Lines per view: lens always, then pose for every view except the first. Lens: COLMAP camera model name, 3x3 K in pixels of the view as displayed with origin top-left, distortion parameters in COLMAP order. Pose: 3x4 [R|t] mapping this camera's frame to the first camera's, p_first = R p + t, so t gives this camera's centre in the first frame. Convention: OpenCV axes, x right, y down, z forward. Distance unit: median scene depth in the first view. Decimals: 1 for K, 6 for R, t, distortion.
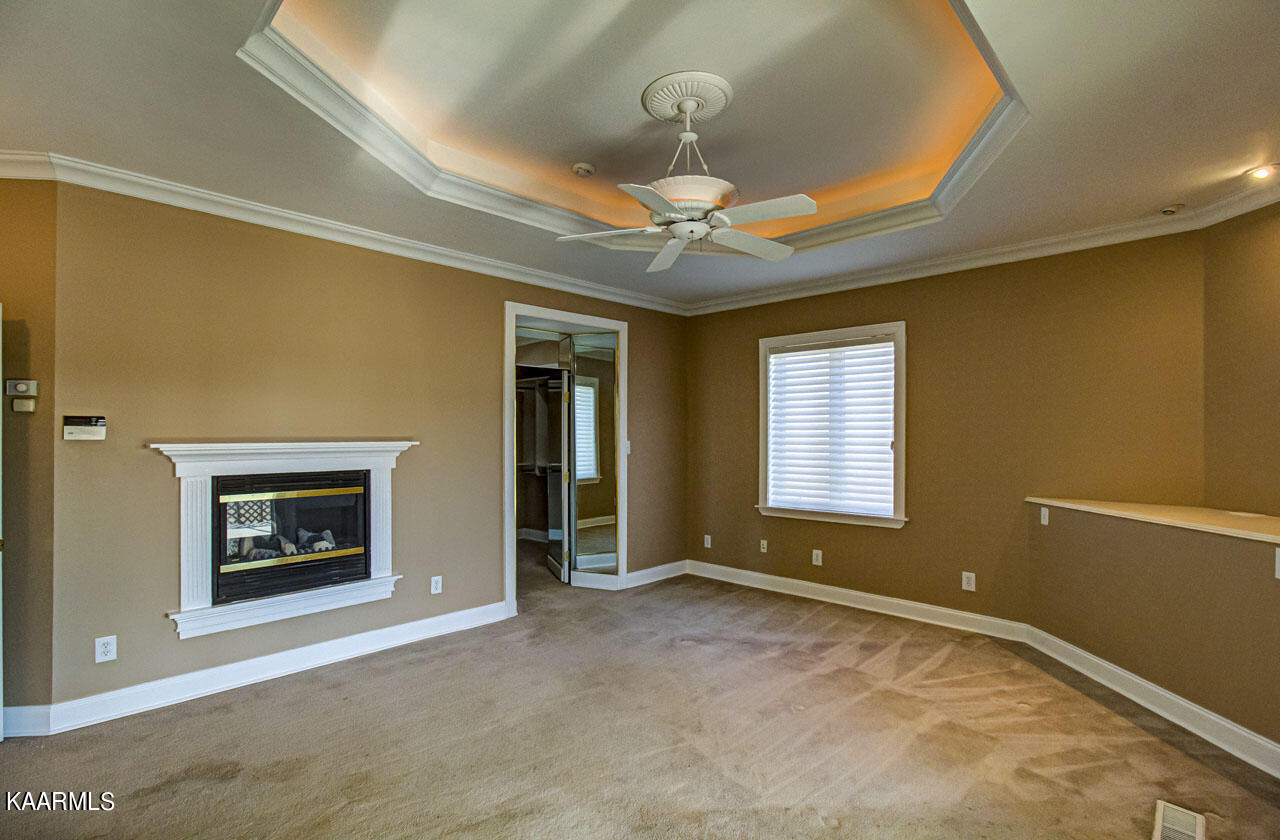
lens RADIAL K [[585.4, 0, 639.1], [0, 585.4, 437.5], [0, 0, 1]] dist [-0.002661, -0.000031]
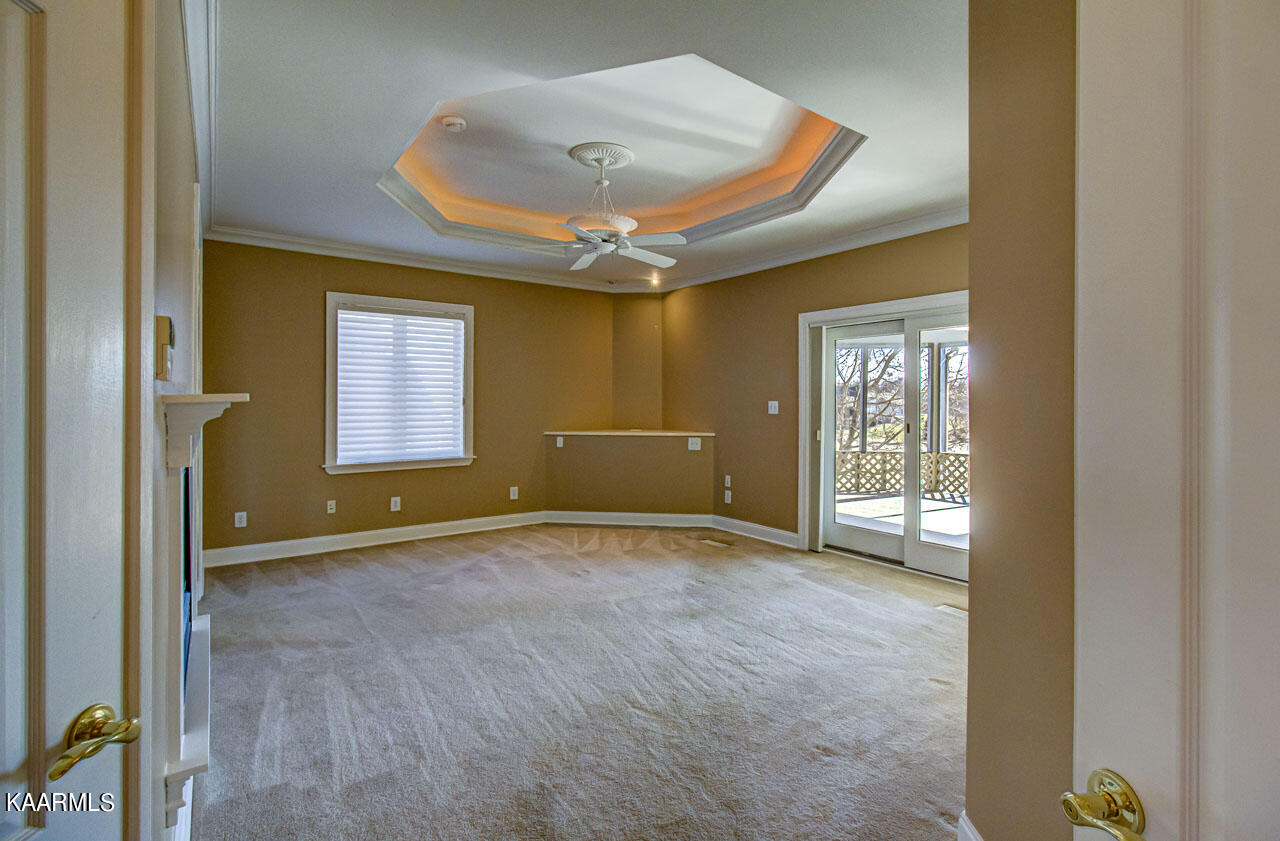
lens RADIAL K [[597.0, 0, 643.9], [0, 597.0, 404.5], [0, 0, 1]] dist [-0.002990, -0.000182]
pose [[0.159036, -0.000658, 0.987273, -0.746859], [0.003523, 0.999994, 0.000099, 0.021033], [-0.987267, 0.003463, 0.159037, 0.372805]]
